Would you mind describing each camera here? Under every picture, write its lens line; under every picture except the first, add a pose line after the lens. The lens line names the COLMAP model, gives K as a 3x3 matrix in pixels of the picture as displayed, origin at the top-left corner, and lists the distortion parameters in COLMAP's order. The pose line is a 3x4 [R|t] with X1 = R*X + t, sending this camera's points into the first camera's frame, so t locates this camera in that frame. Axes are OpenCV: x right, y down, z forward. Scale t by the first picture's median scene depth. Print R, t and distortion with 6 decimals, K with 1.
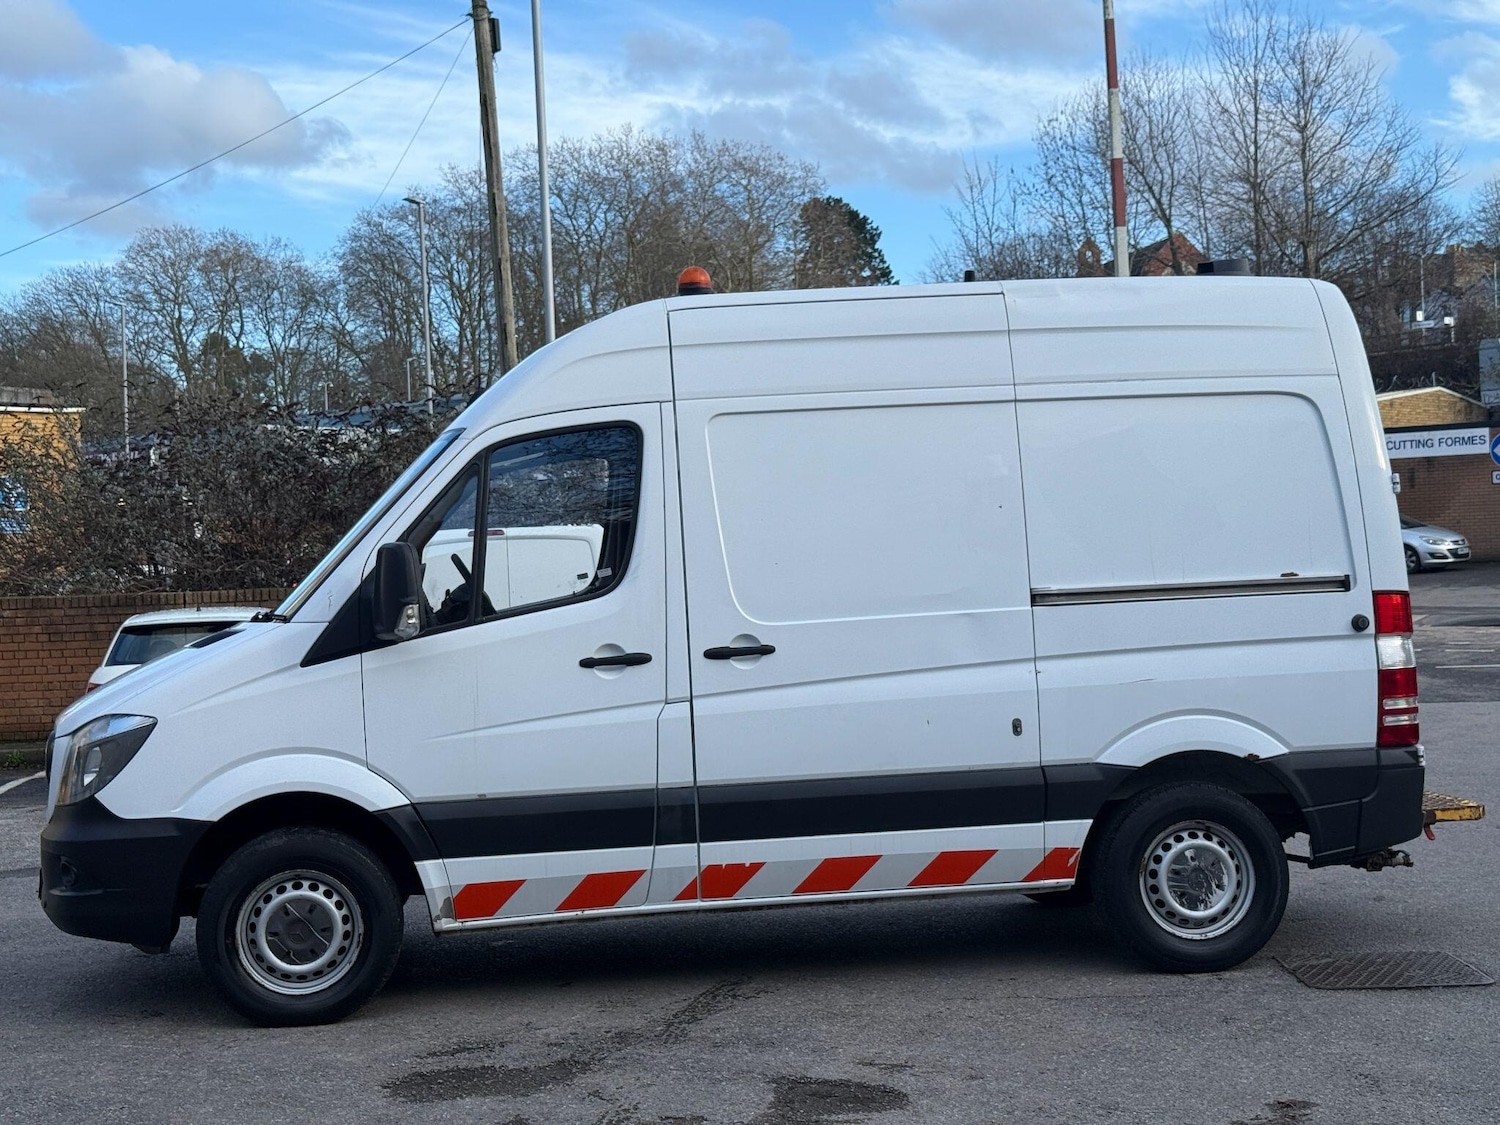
lens RADIAL K [[2092.0, 0, 739.9], [0, 2092.0, 563.9], [0, 0, 1]] dist [0.190994, -0.407666]
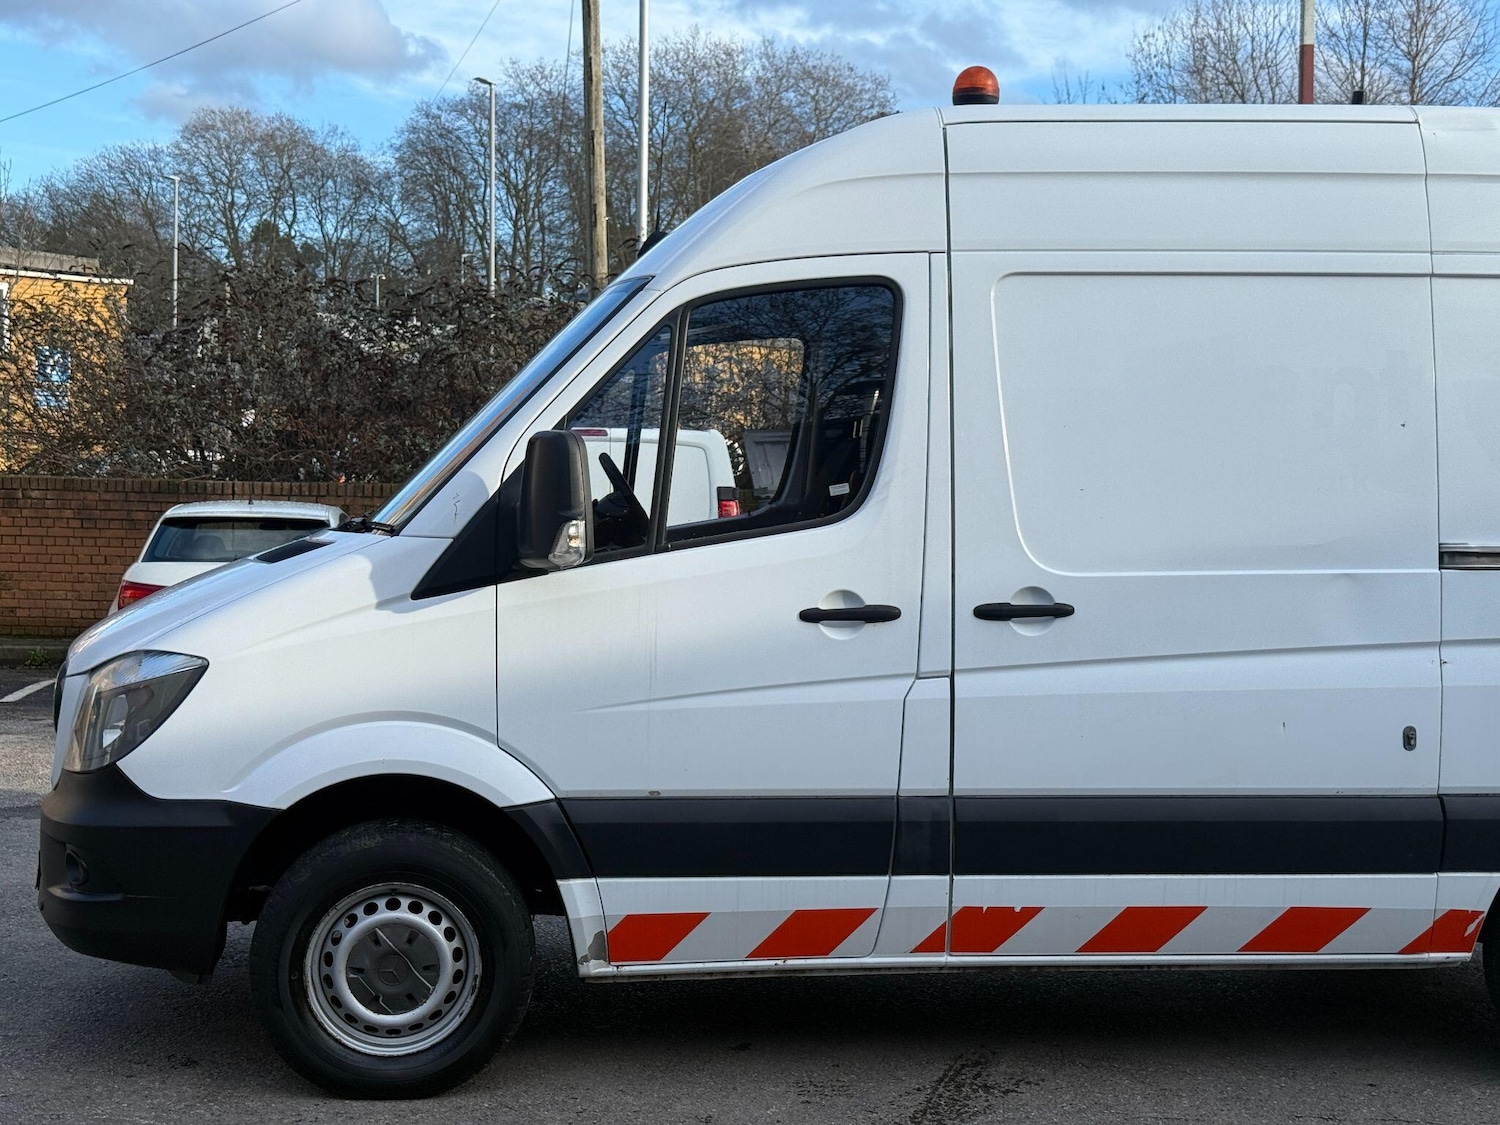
lens RADIAL K [[2088.6, 0, 744.4], [0, 2088.6, 572.9], [0, 0, 1]] dist [0.190249, -0.429198]
pose [[0.998409, 0.054731, -0.013579, -0.083067], [-0.054089, 0.997575, 0.043804, 0.003030], [0.015944, -0.043000, 0.998948, 0.282172]]
